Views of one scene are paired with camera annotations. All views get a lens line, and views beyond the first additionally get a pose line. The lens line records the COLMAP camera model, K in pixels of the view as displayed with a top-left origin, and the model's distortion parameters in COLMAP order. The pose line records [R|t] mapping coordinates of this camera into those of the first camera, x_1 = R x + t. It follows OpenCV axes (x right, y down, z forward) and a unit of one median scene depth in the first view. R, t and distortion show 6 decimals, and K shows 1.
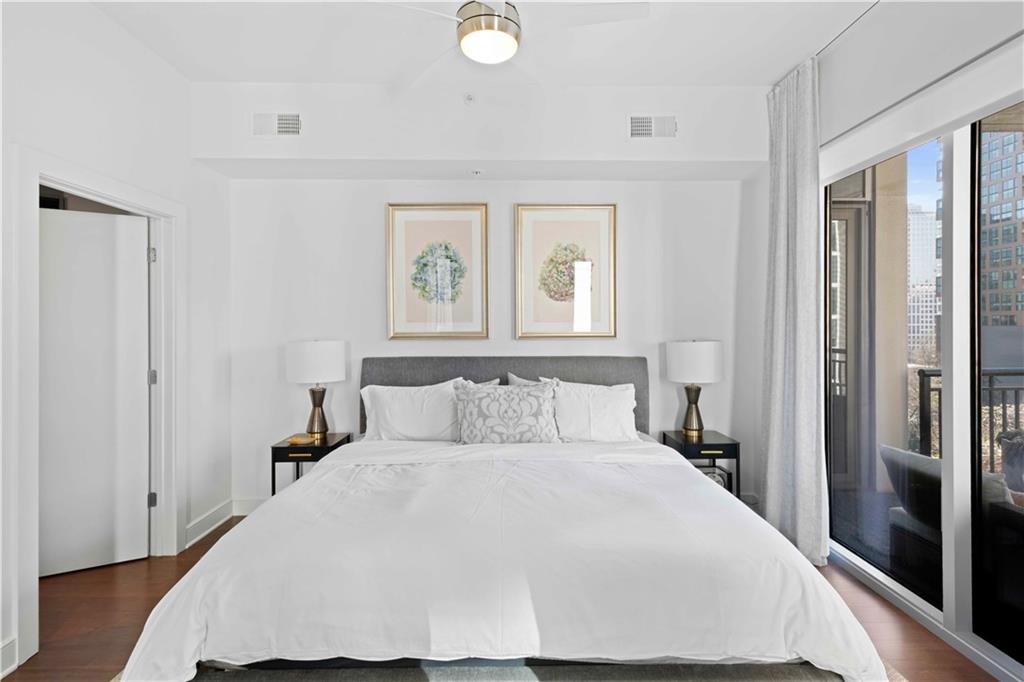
lens RADIAL K [[497.3, 0, 510.5], [0, 497.3, 327.7], [0, 0, 1]] dist [-0.008741, -0.001837]
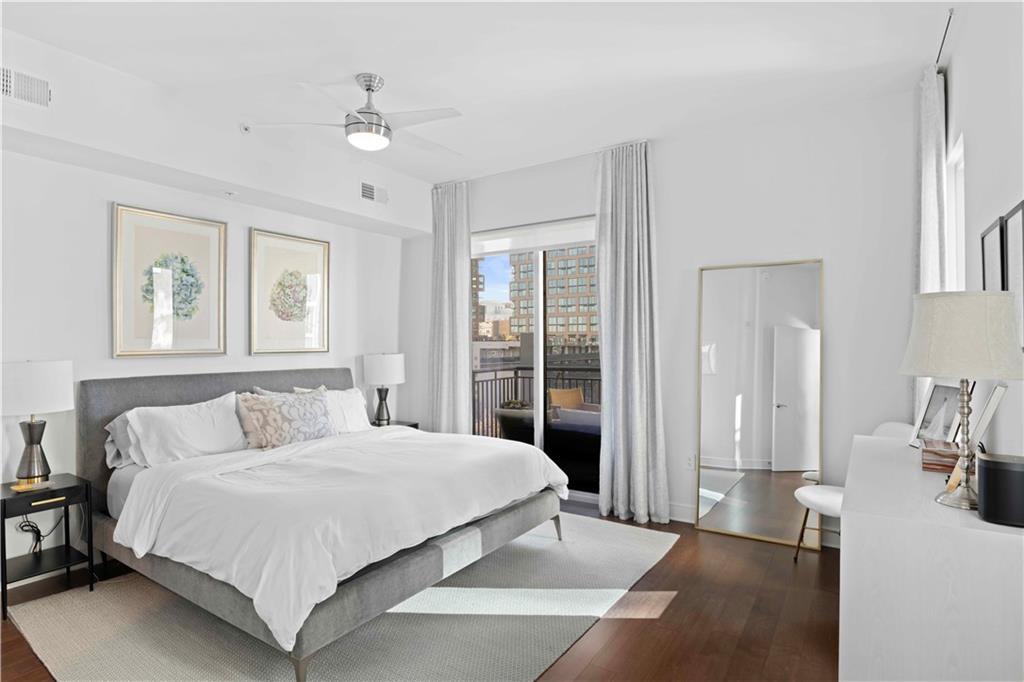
lens RADIAL K [[535.4, 0, 511.7], [0, 535.4, 343.0], [0, 0, 1]] dist [-0.034207, 0.006876]
pose [[0.557623, 0.001136, 0.830093, -0.624608], [0.008438, 0.999940, -0.007037, 0.009821], [-0.830051, 0.010928, 0.557580, -0.091618]]
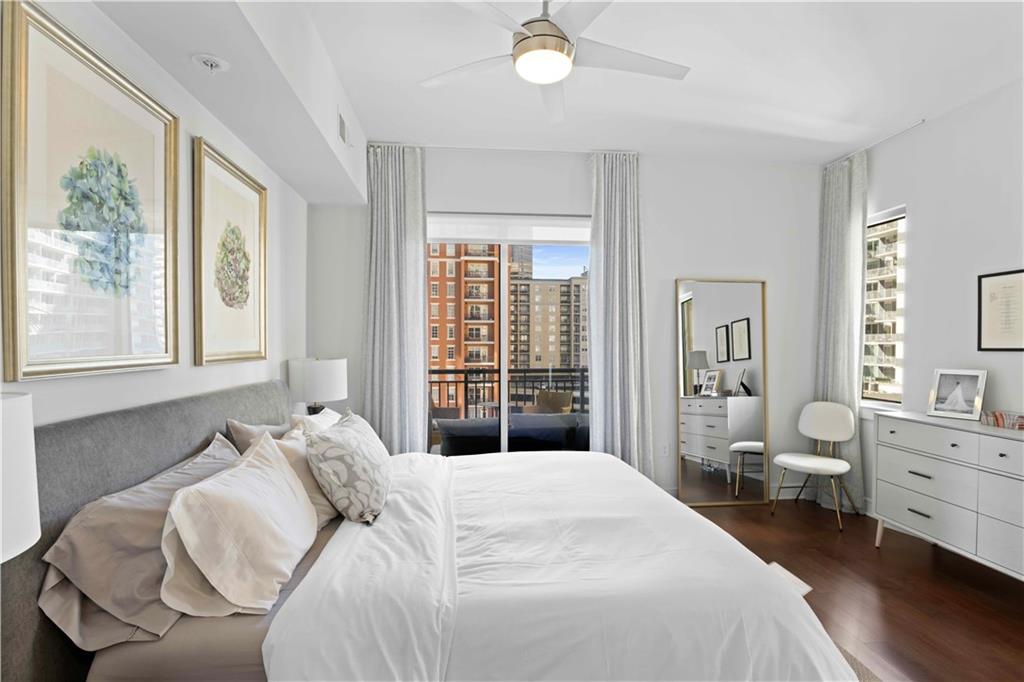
lens RADIAL K [[497.3, 0, 515.8], [0, 497.3, 358.4], [0, 0, 1]] dist [-0.008741, -0.001837]
pose [[-0.092928, -0.027769, 0.995286, -0.626261], [0.008412, 0.999553, 0.028673, 0.000764], [-0.995637, 0.011037, -0.092653, 0.685528]]
